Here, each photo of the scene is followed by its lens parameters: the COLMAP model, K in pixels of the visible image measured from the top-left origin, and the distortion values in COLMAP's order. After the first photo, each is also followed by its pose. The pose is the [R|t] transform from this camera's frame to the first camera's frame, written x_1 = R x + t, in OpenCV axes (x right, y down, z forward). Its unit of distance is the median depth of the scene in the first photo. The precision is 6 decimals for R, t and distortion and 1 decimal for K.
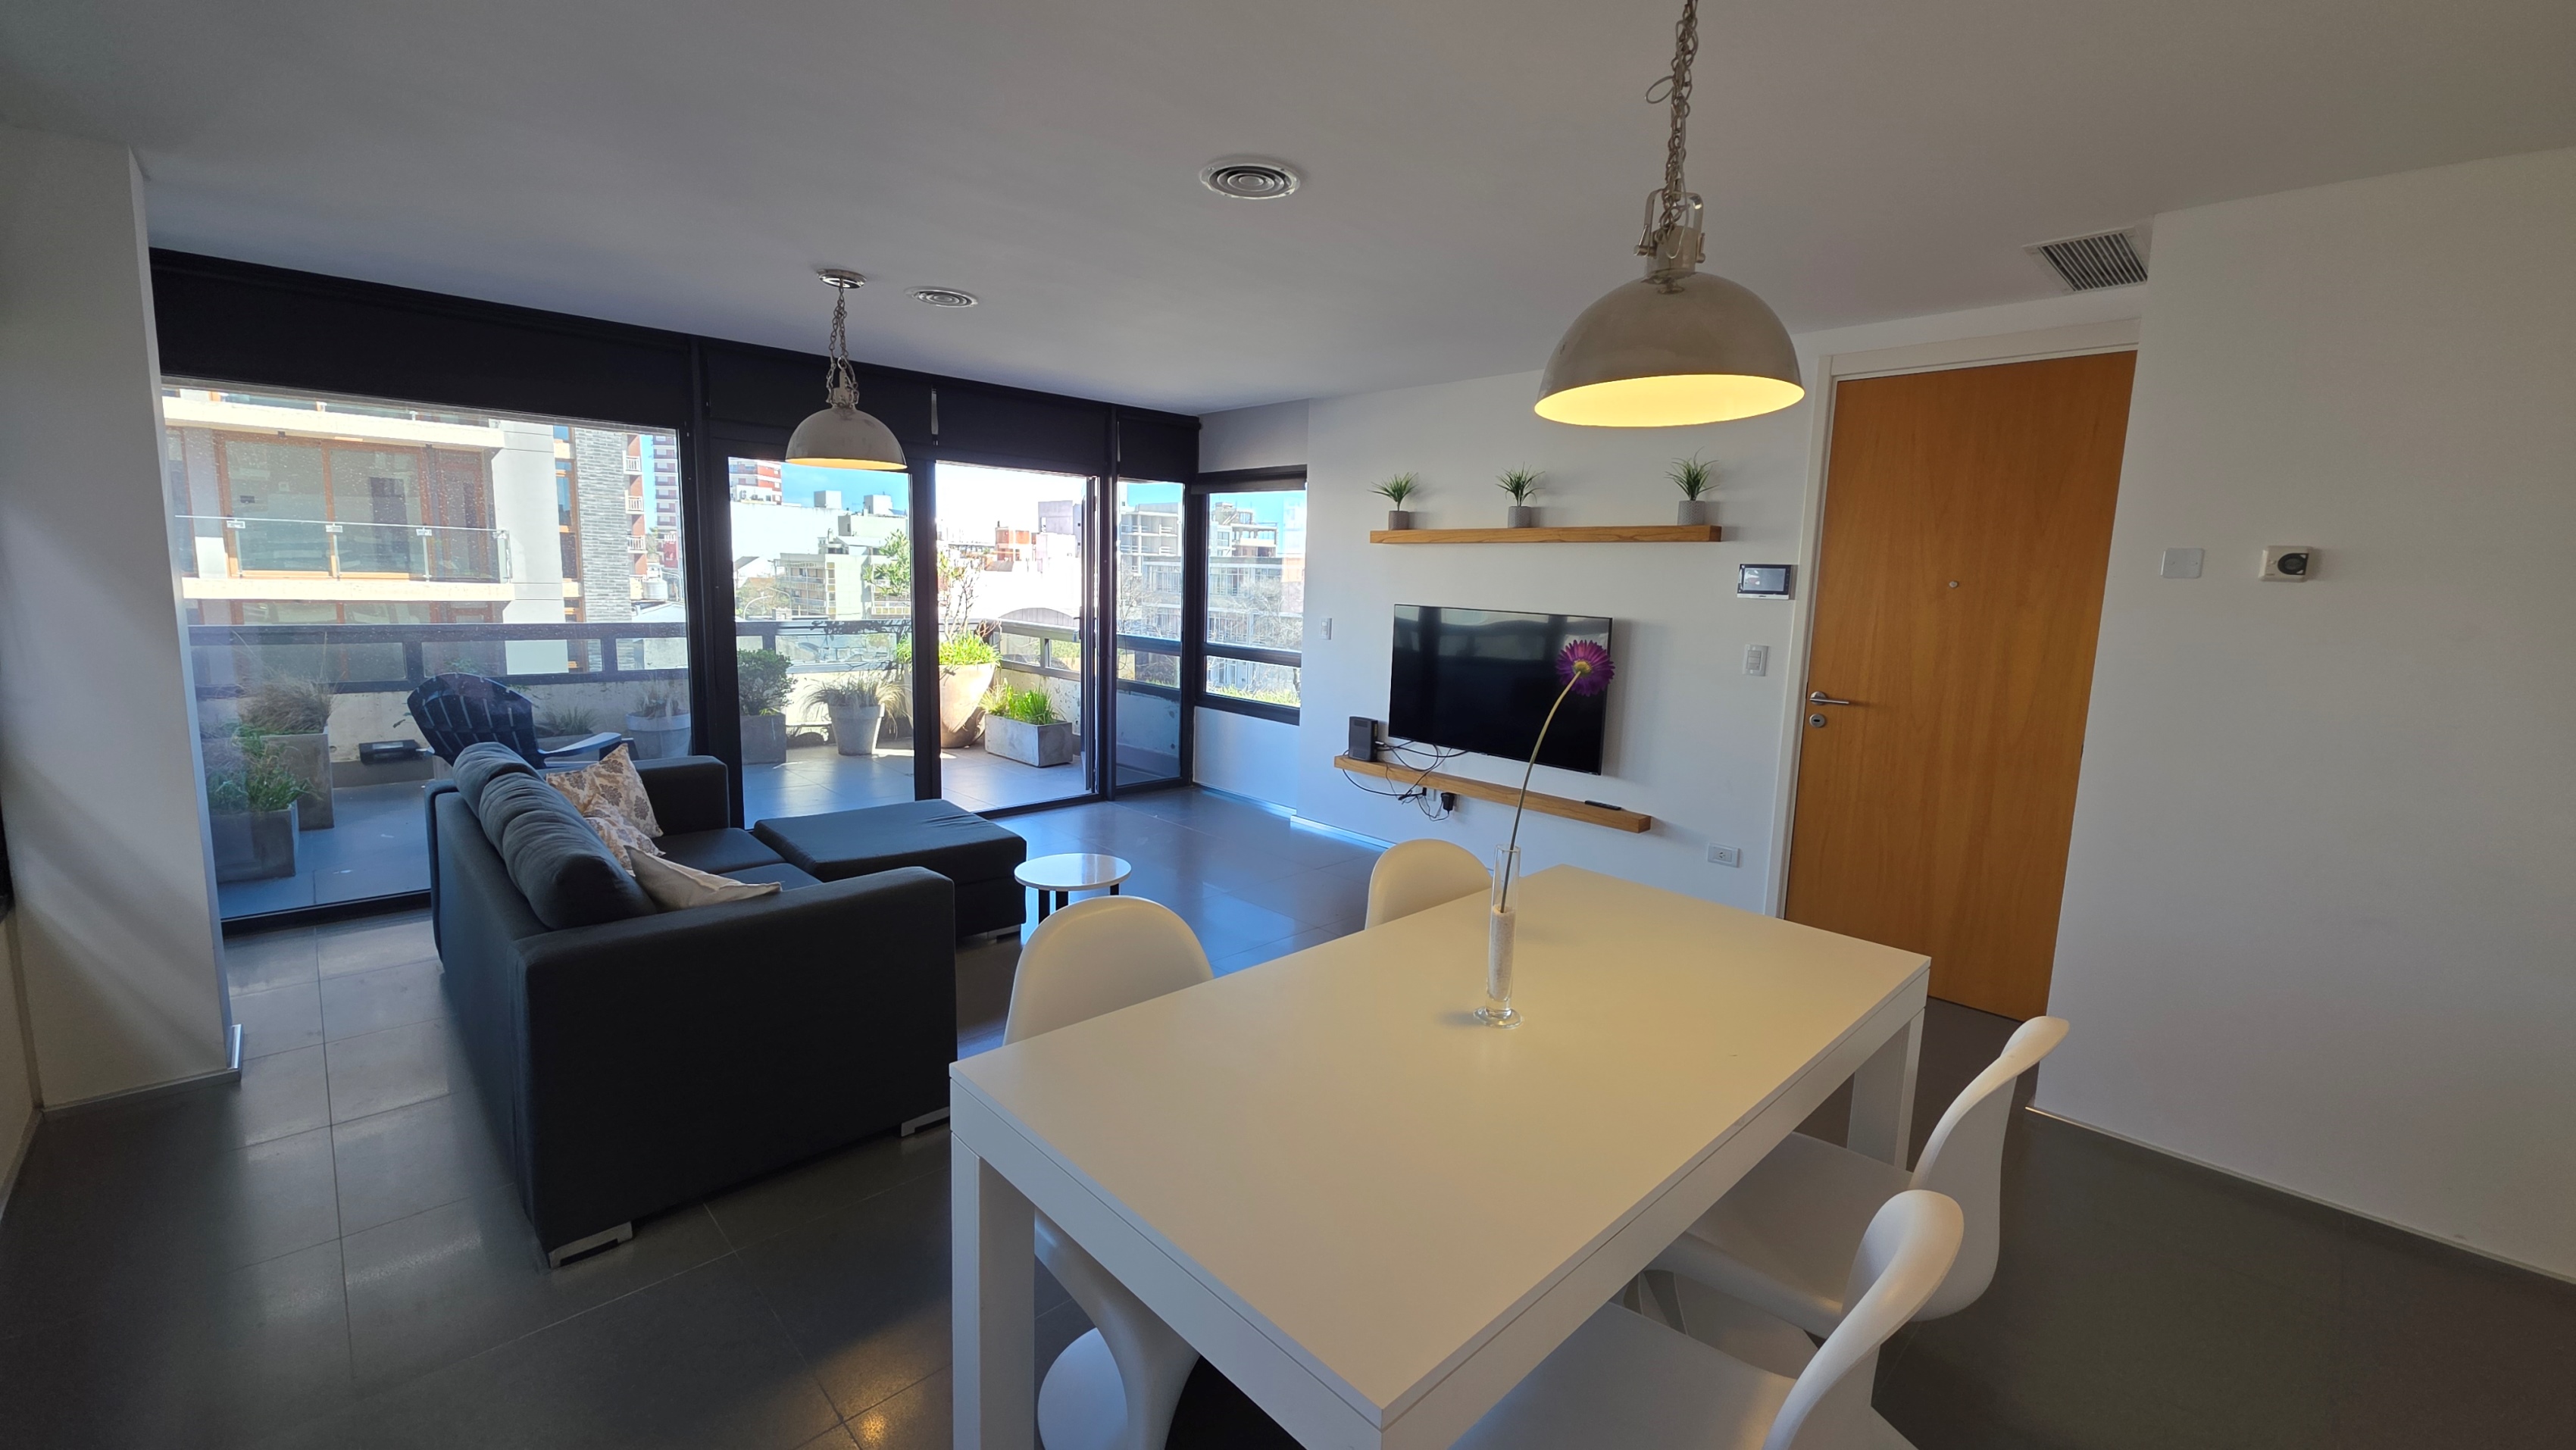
lens RADIAL K [[1021.0, 0, 1290.0], [0, 1021.0, 711.4], [0, 0, 1]] dist [0.014747, -0.009395]
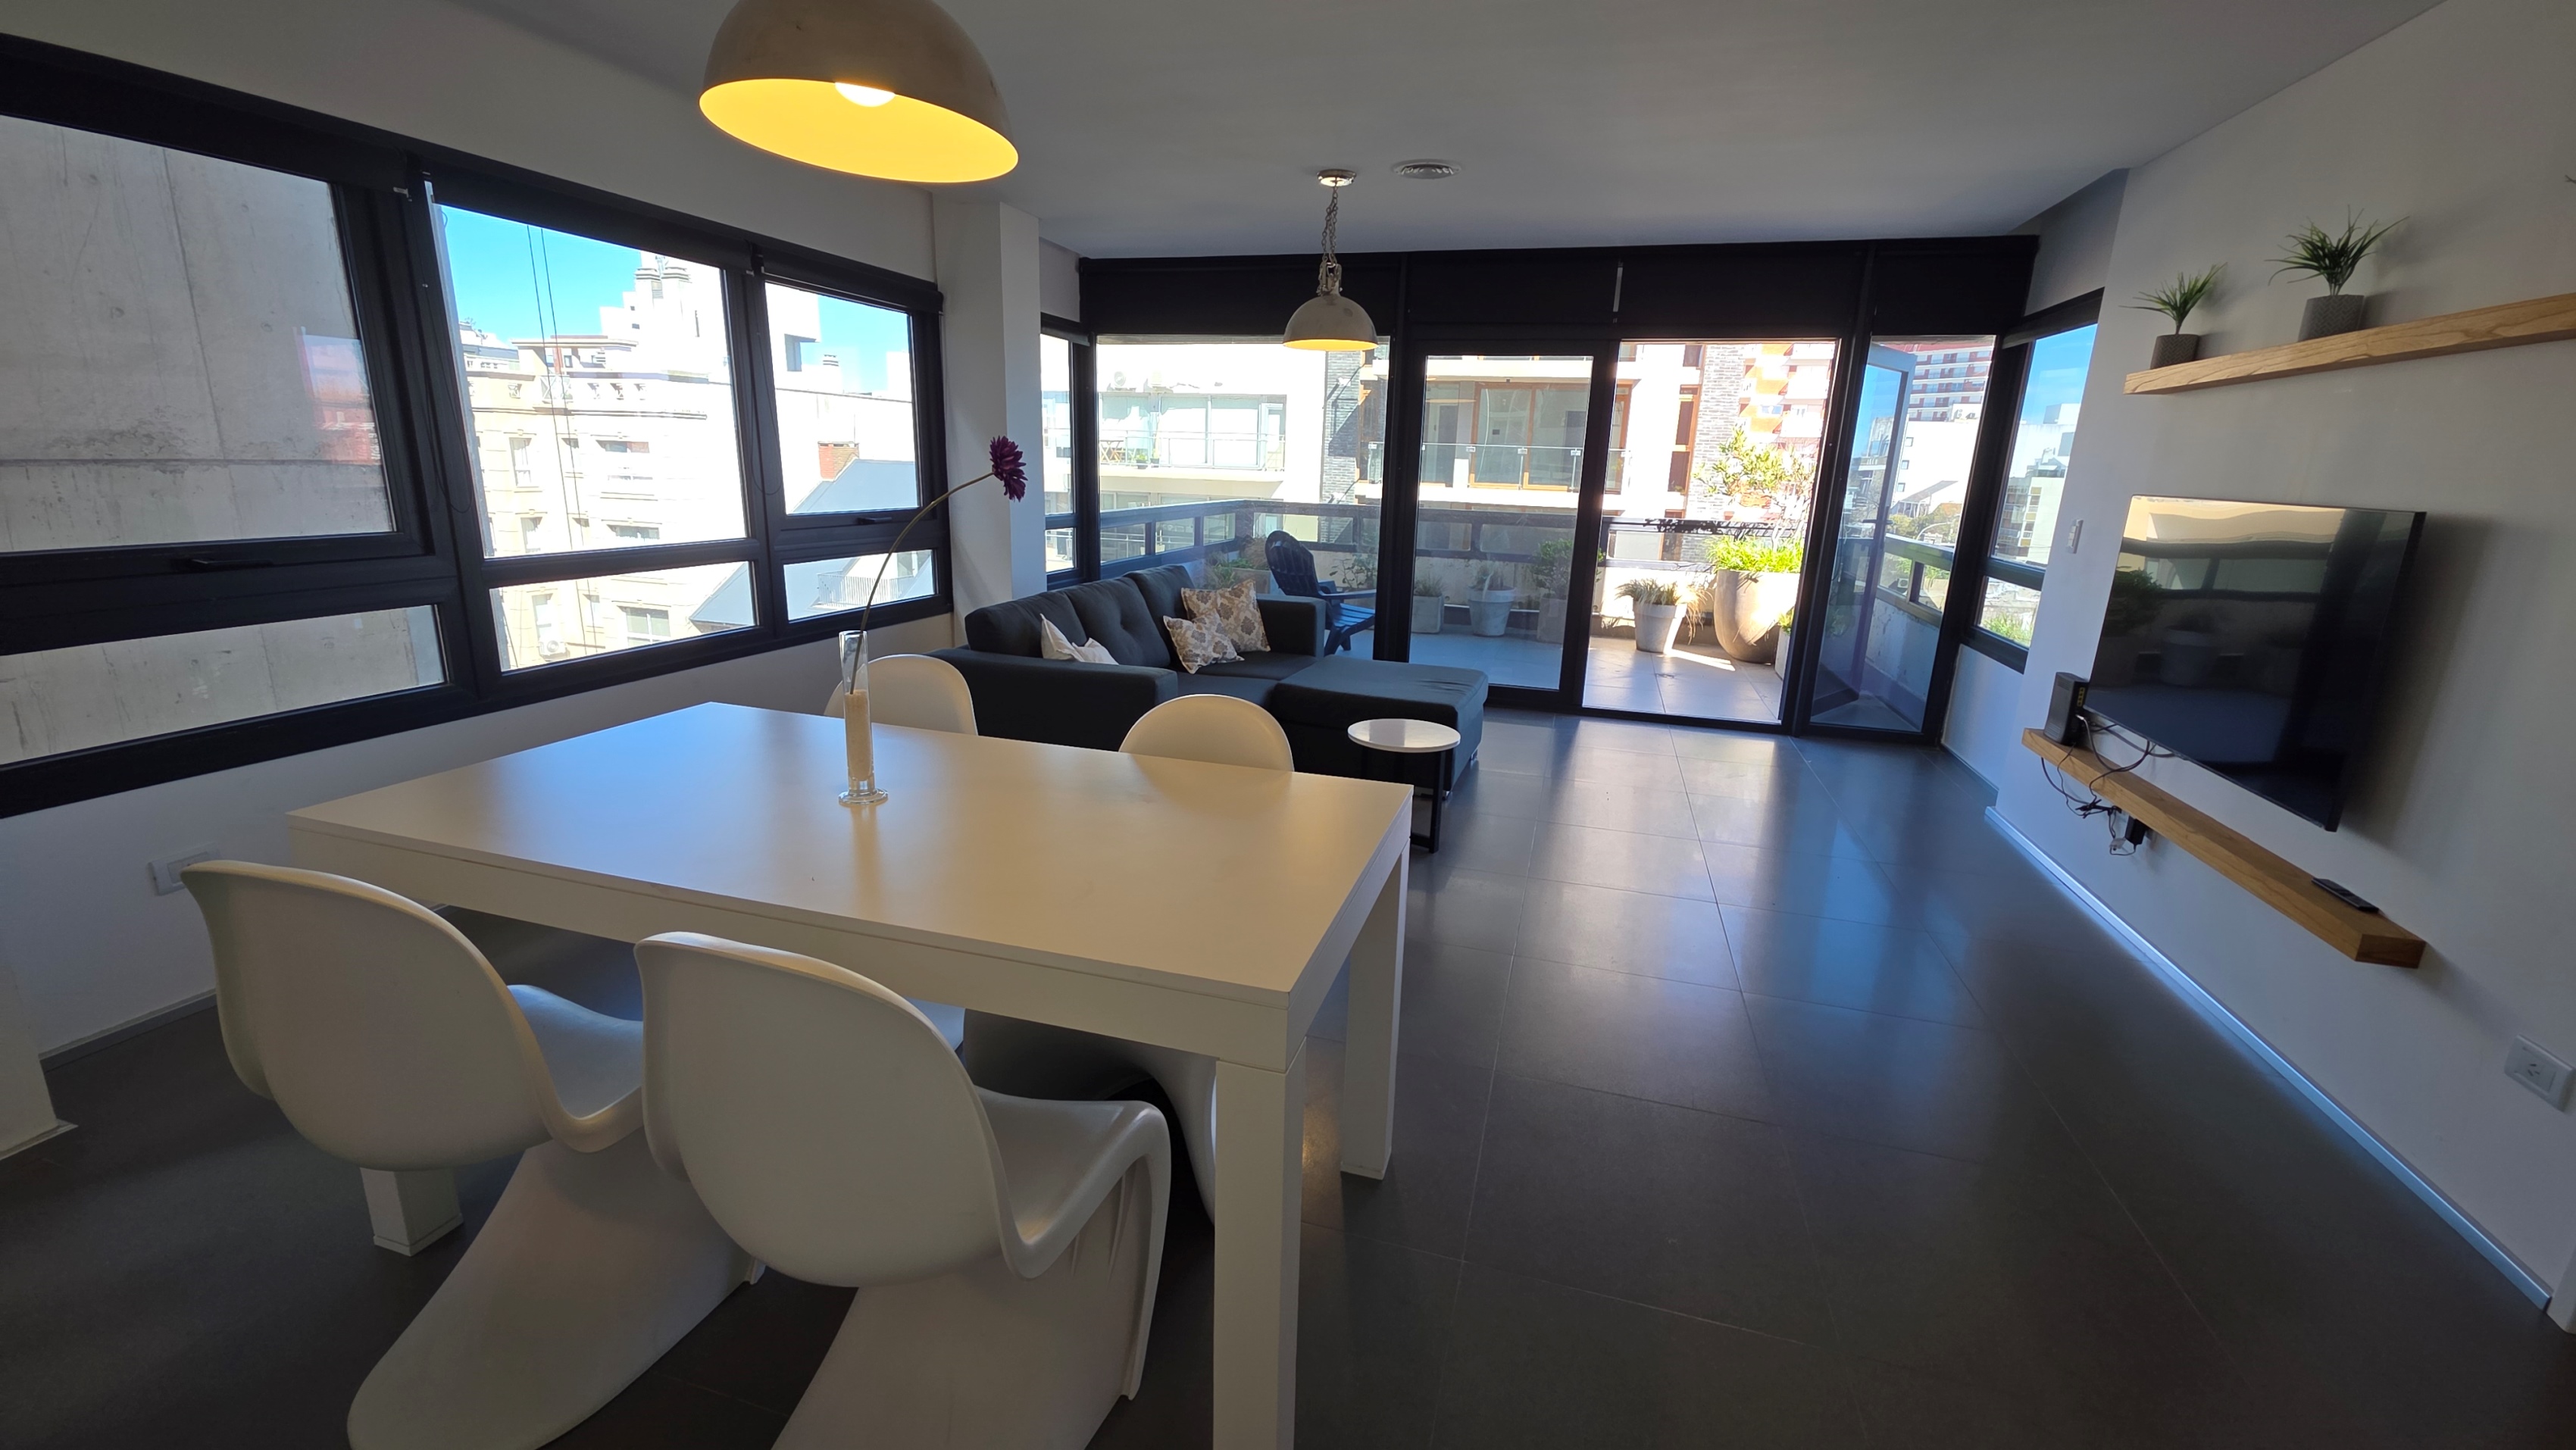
lens RADIAL K [[1021.0, 0, 1290.0], [0, 1021.0, 711.4], [0, 0, 1]] dist [0.014747, -0.009395]
pose [[0.493783, 0.193823, -0.847709, 0.377416], [-0.133820, 0.980168, 0.146159, -0.000006], [0.859226, 0.041270, 0.509928, 0.248191]]
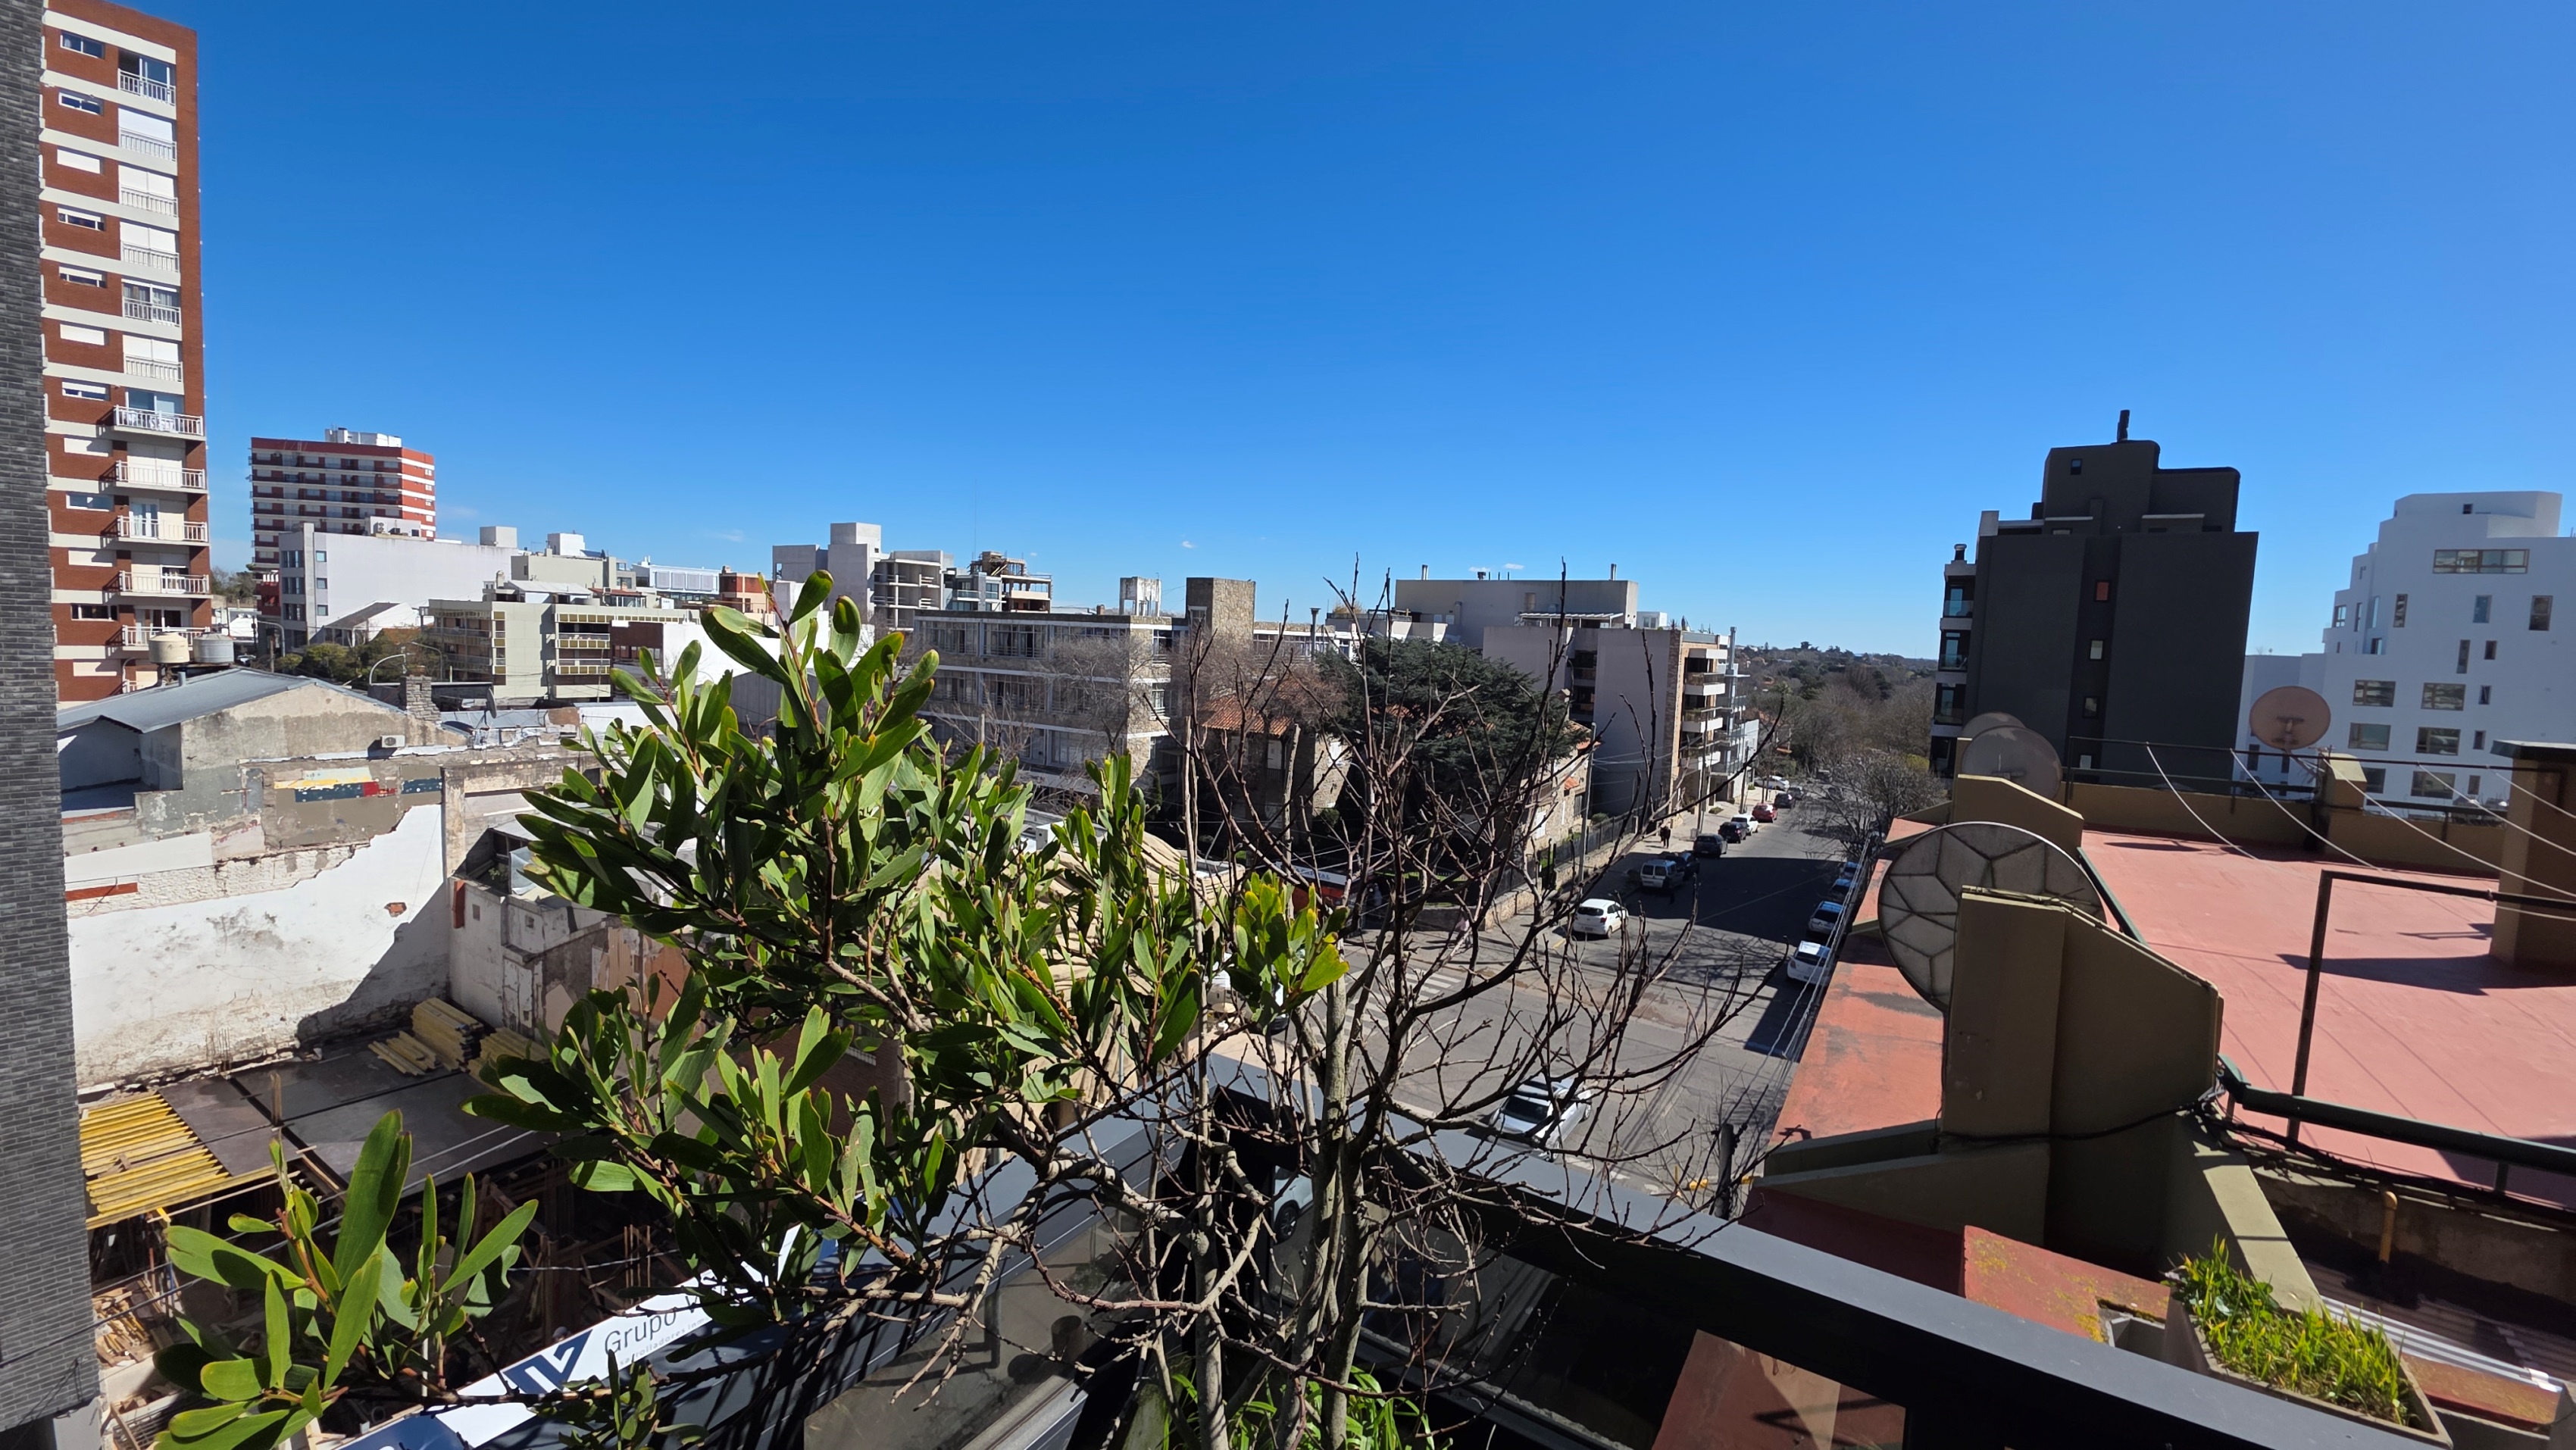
lens RADIAL K [[1021.0, 0, 1290.0], [0, 1021.0, 711.4], [0, 0, 1]] dist [0.014747, -0.009395]
pose [[0.972762, -0.010099, 0.231588, -0.523340], [0.022248, 0.998506, -0.049911, -0.232441], [-0.230738, 0.053704, 0.971533, 1.304421]]
